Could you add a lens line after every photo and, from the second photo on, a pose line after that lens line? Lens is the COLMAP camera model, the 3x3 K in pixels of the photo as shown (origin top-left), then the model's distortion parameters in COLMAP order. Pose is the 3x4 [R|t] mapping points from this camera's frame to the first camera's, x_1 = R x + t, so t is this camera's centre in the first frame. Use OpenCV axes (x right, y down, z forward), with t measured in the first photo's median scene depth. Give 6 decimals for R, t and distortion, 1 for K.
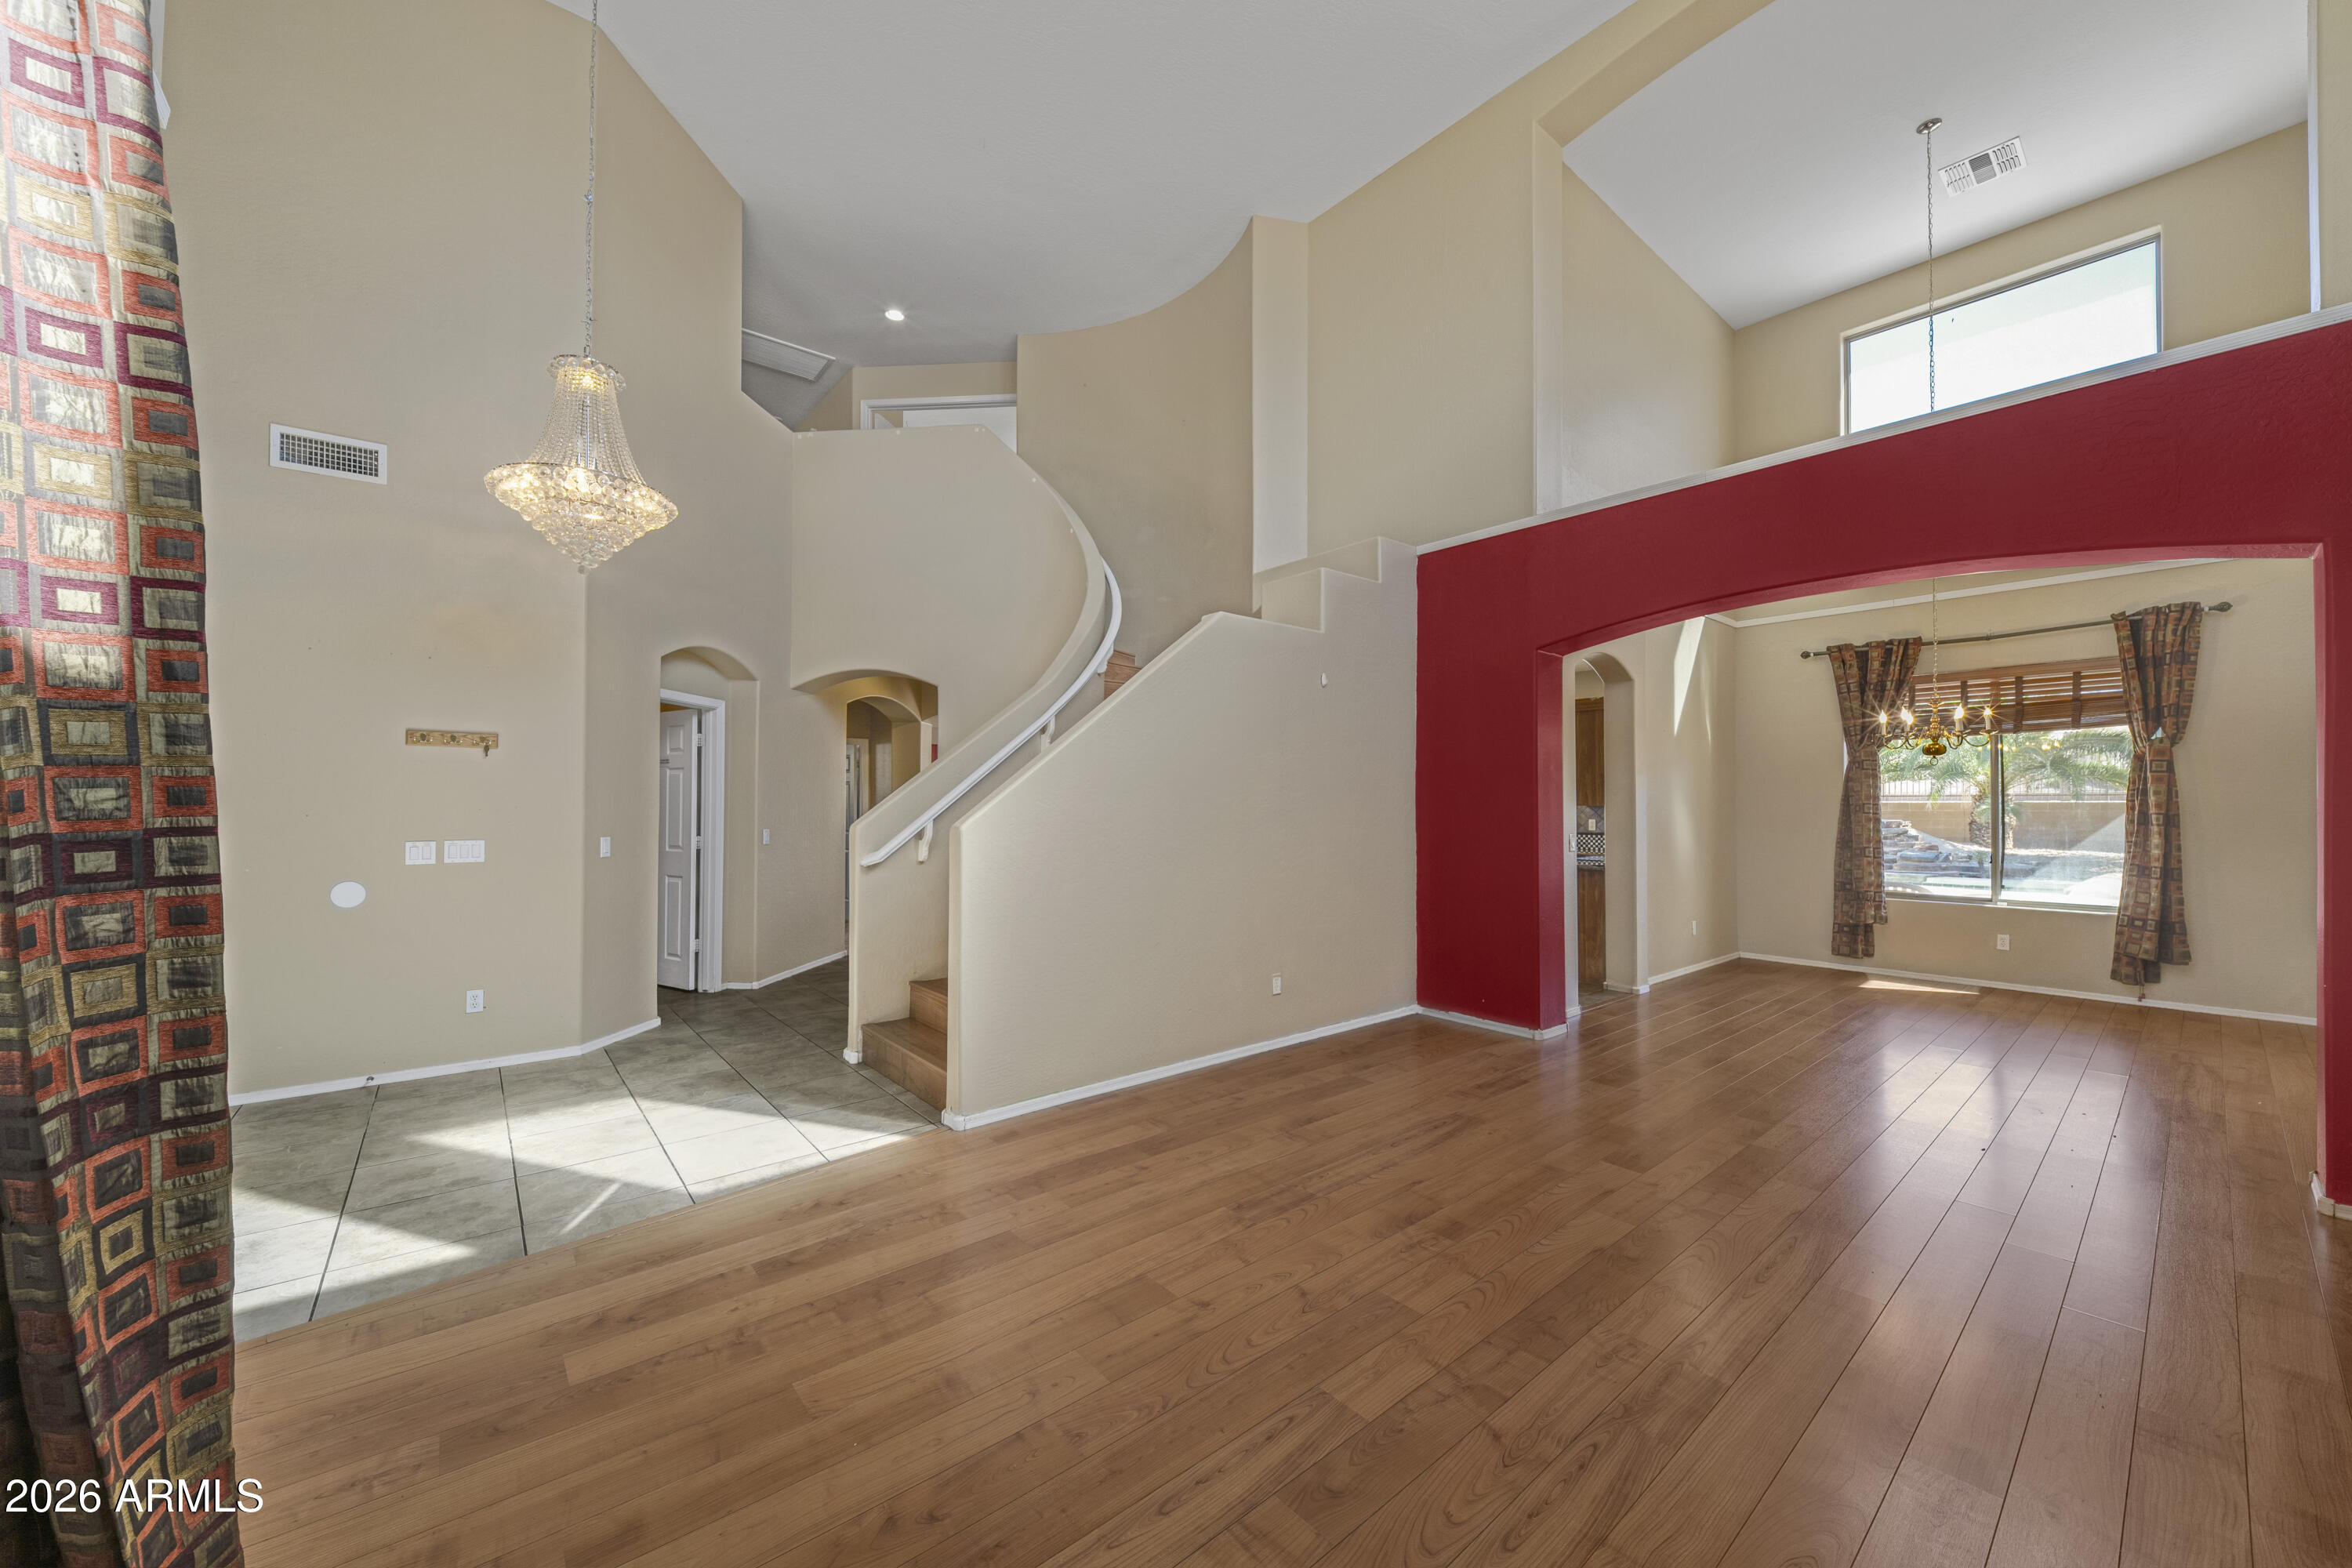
lens RADIAL K [[863.3, 0, 1178.2], [0, 863.3, 794.6], [0, 0, 1]] dist [-0.012353, -0.001164]
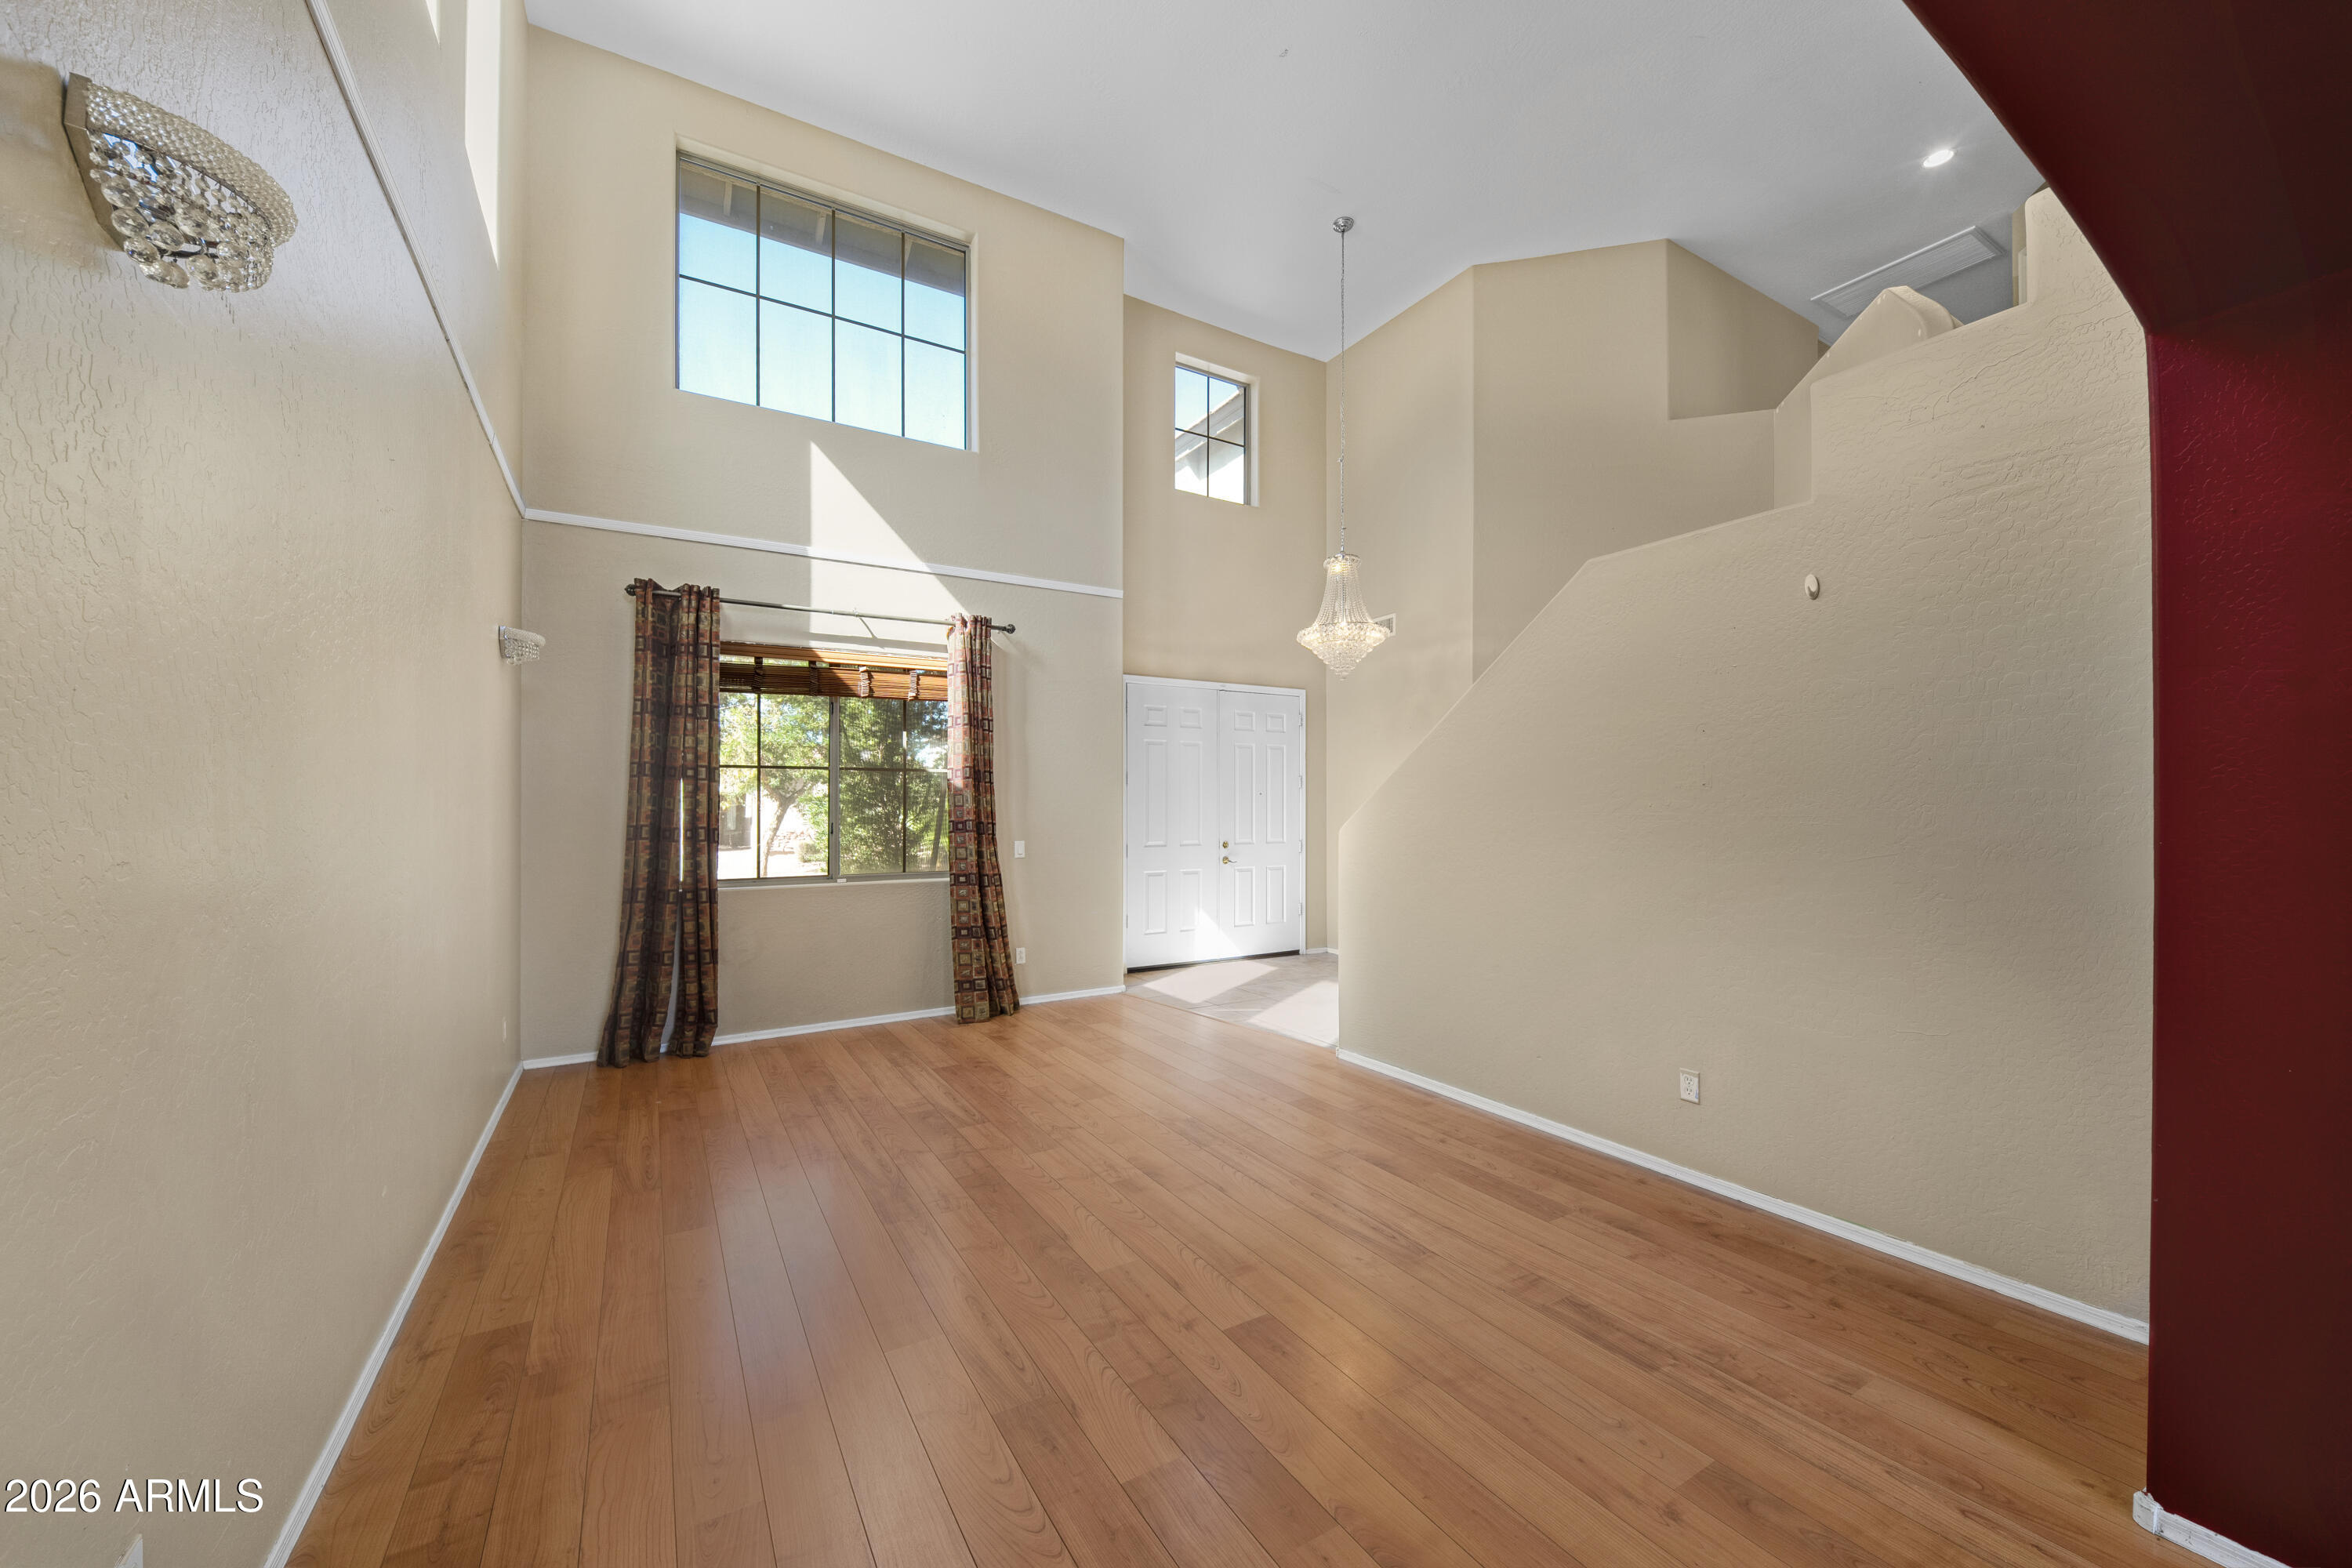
lens RADIAL K [[863.3, 0, 1172.3], [0, 863.3, 801.9], [0, 0, 1]] dist [-0.012353, -0.001164]
pose [[-0.143542, -0.006541, -0.989623, 1.663592], [0.009401, 0.999924, -0.007972, 0.000558], [0.989600, -0.010448, -0.143470, 1.402080]]
